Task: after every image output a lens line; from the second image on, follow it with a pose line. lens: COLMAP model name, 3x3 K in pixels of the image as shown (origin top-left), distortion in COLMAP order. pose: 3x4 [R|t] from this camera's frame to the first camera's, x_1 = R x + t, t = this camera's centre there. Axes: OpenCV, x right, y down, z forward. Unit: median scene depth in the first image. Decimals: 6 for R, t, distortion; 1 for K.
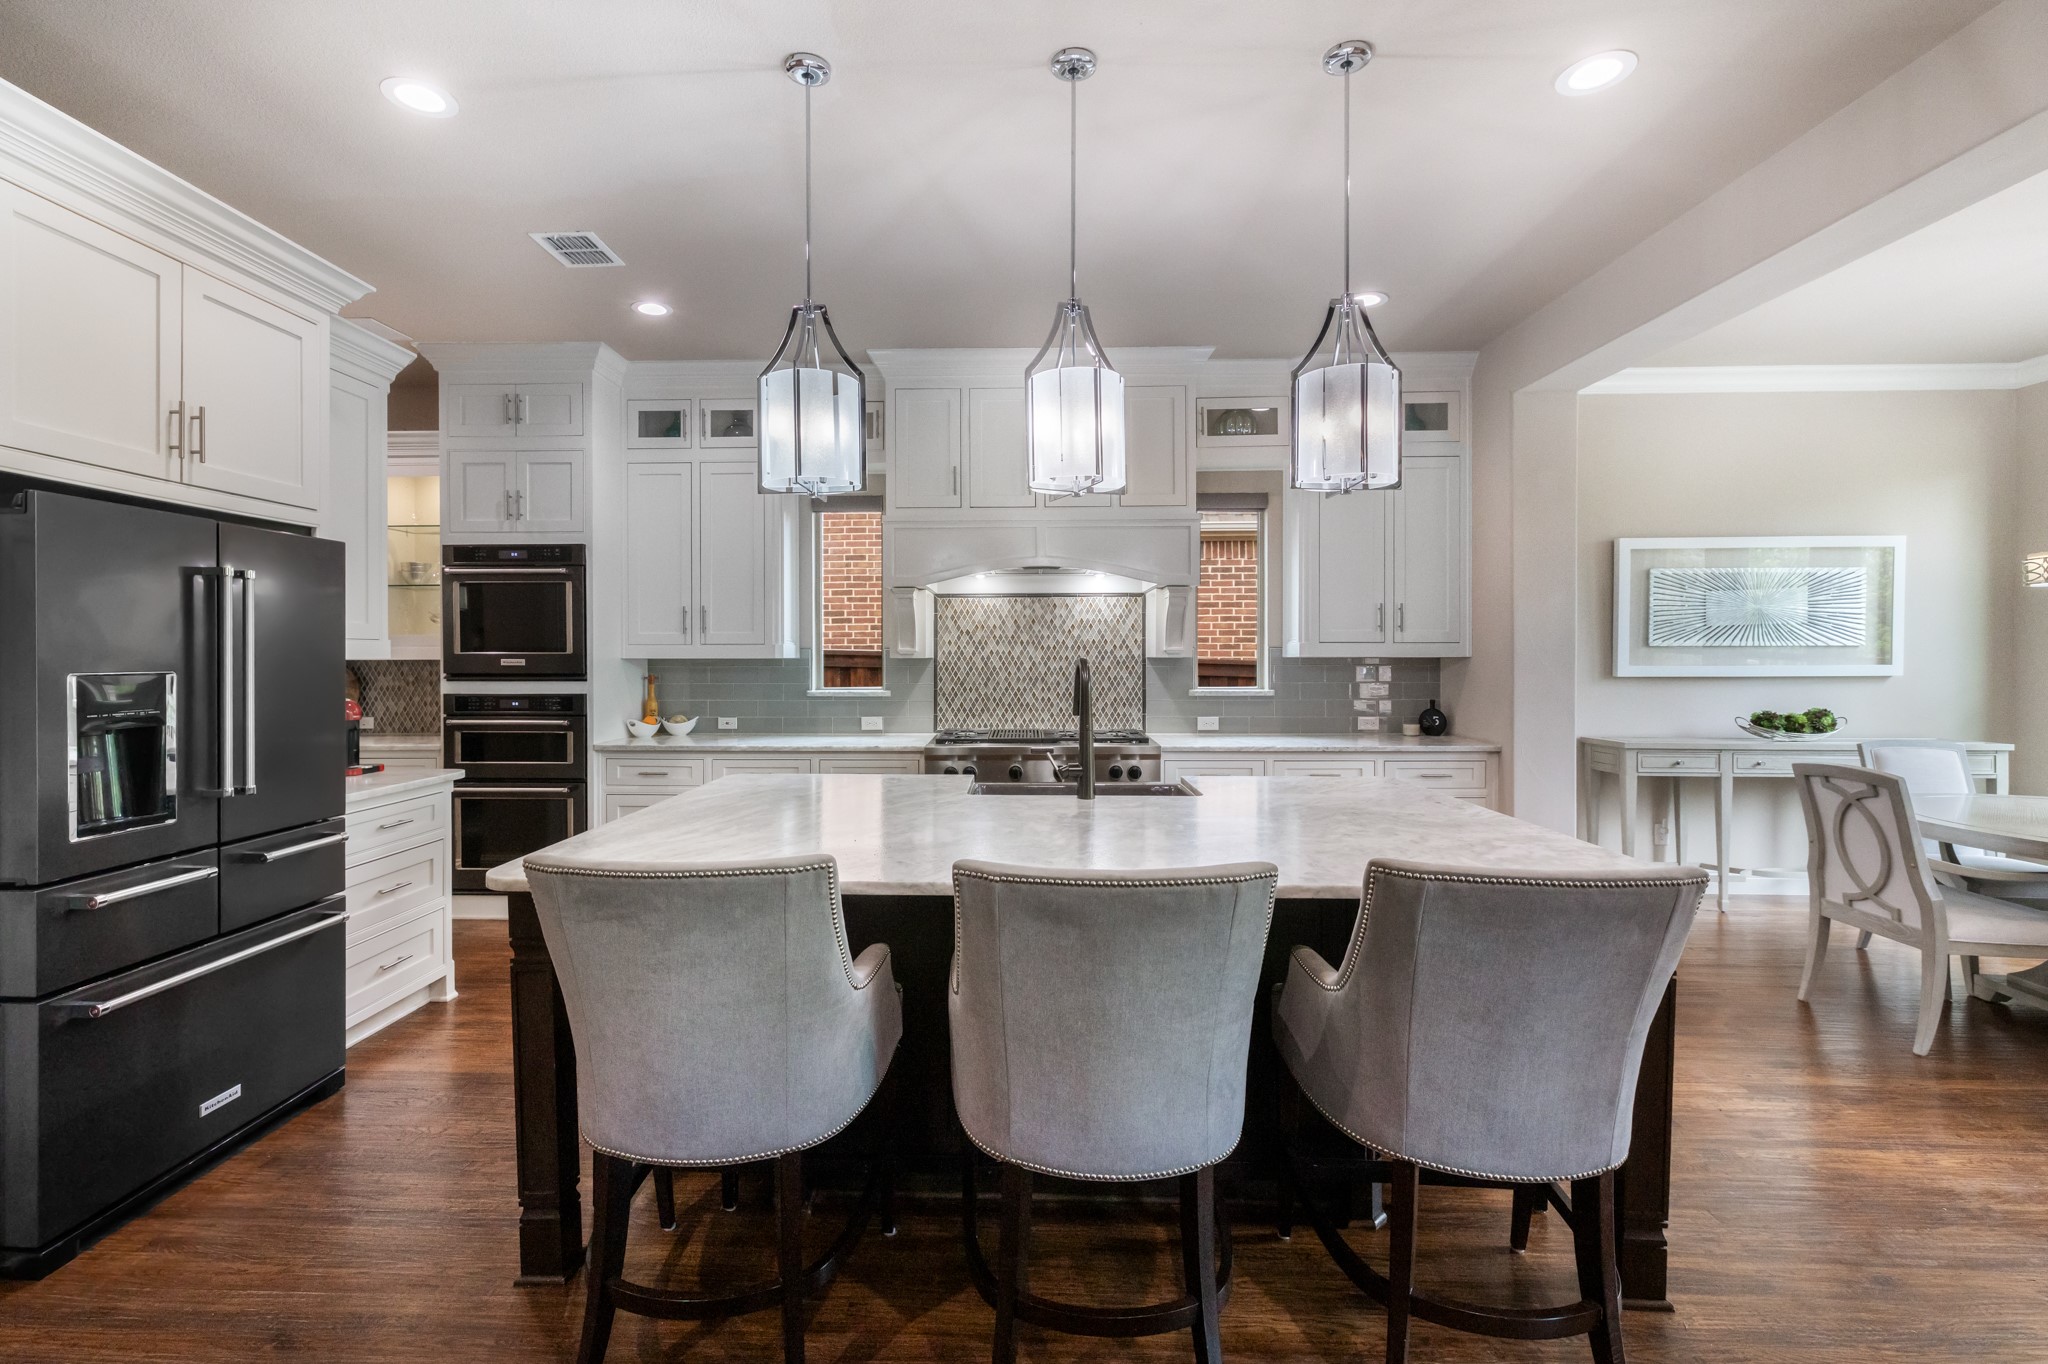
lens RADIAL K [[902.6, 0, 1004.0], [0, 902.6, 660.3], [0, 0, 1]] dist [0.000655, 0.000146]
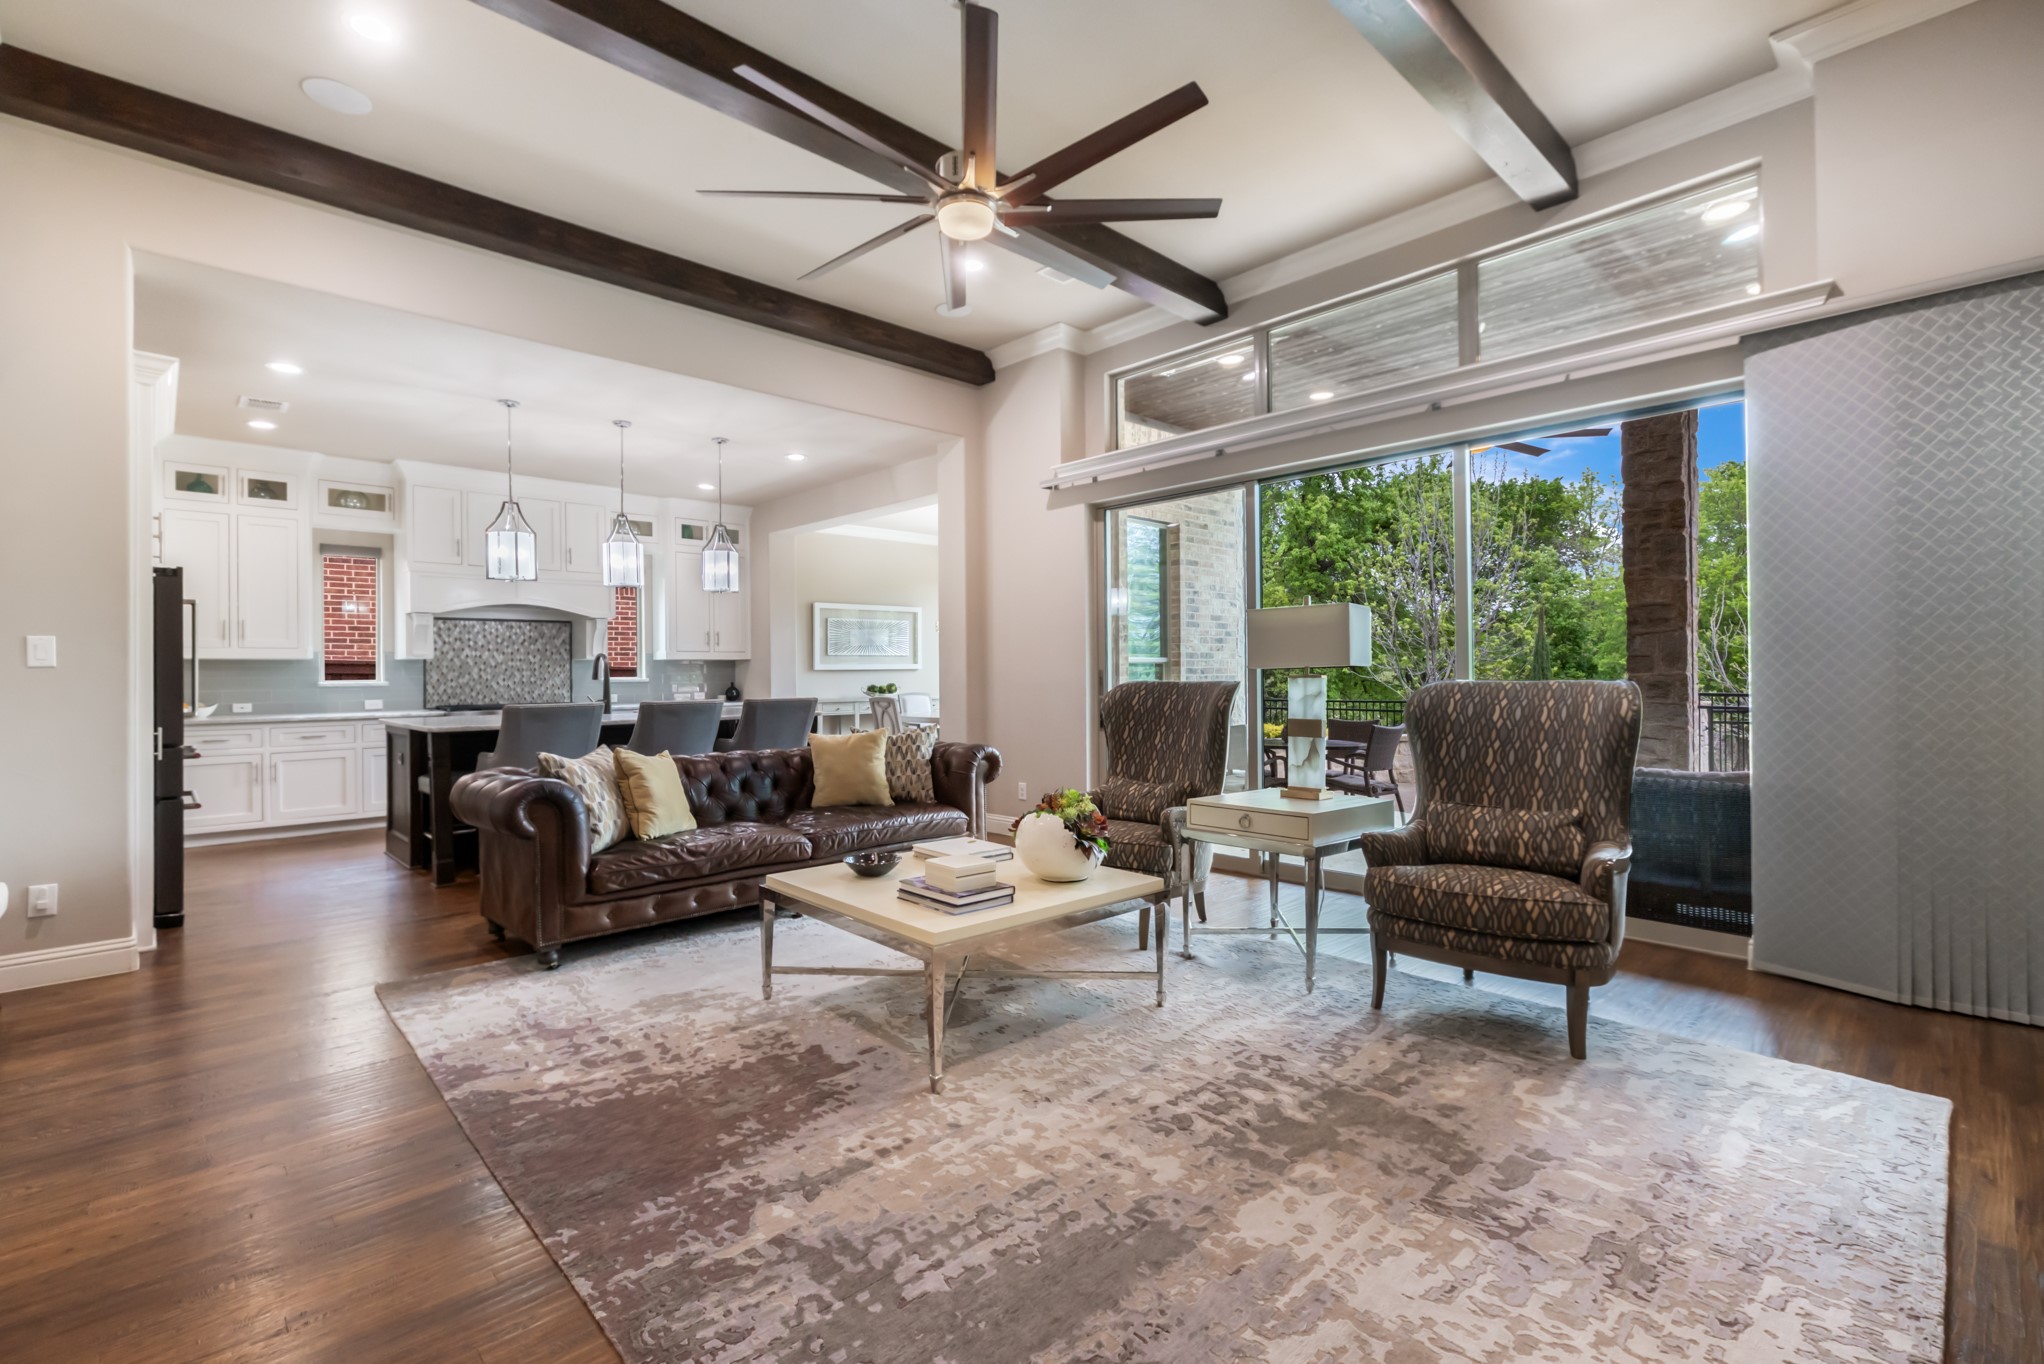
lens RADIAL K [[905.9, 0, 999.2], [0, 905.9, 672.1], [0, 0, 1]] dist [0.001170, 0.000551]
pose [[0.714839, -0.005233, 0.699270, -0.471505], [0.013772, 0.999883, -0.006596, 0.043863], [-0.699154, 0.014345, 0.714827, -0.783166]]
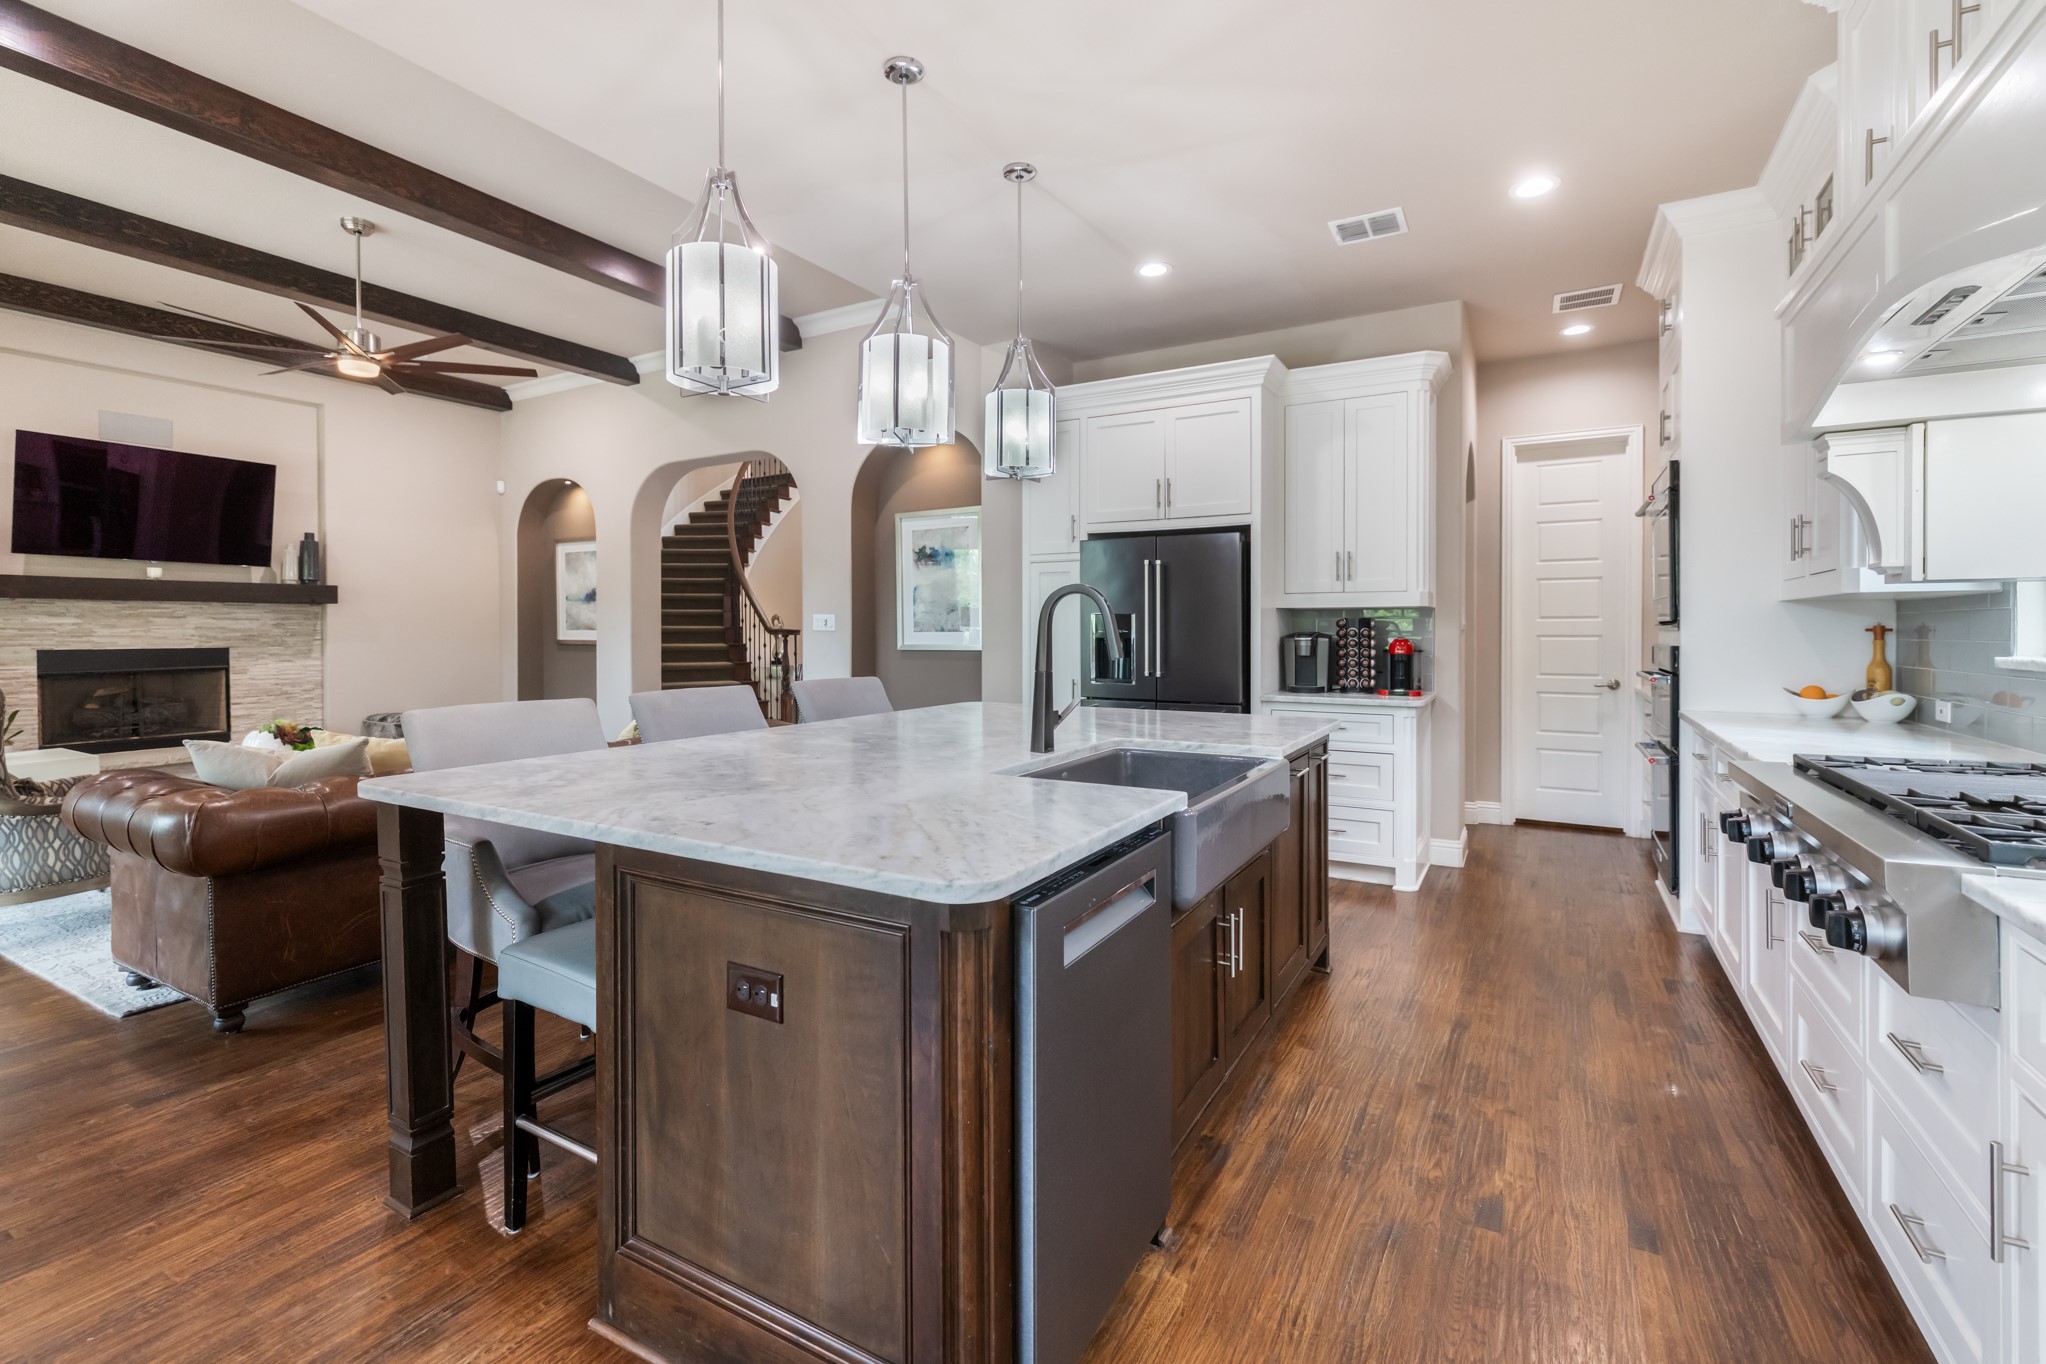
lens RADIAL K [[899.0, 0, 1011.2], [0, 899.0, 639.8], [0, 0, 1]] dist [-0.000366, 0.000094]
pose [[-0.476620, 0.011255, -0.879037, 0.487308], [-0.002493, 0.999897, 0.014155, 0.020897], [0.879106, 0.008938, -0.476543, 0.799117]]
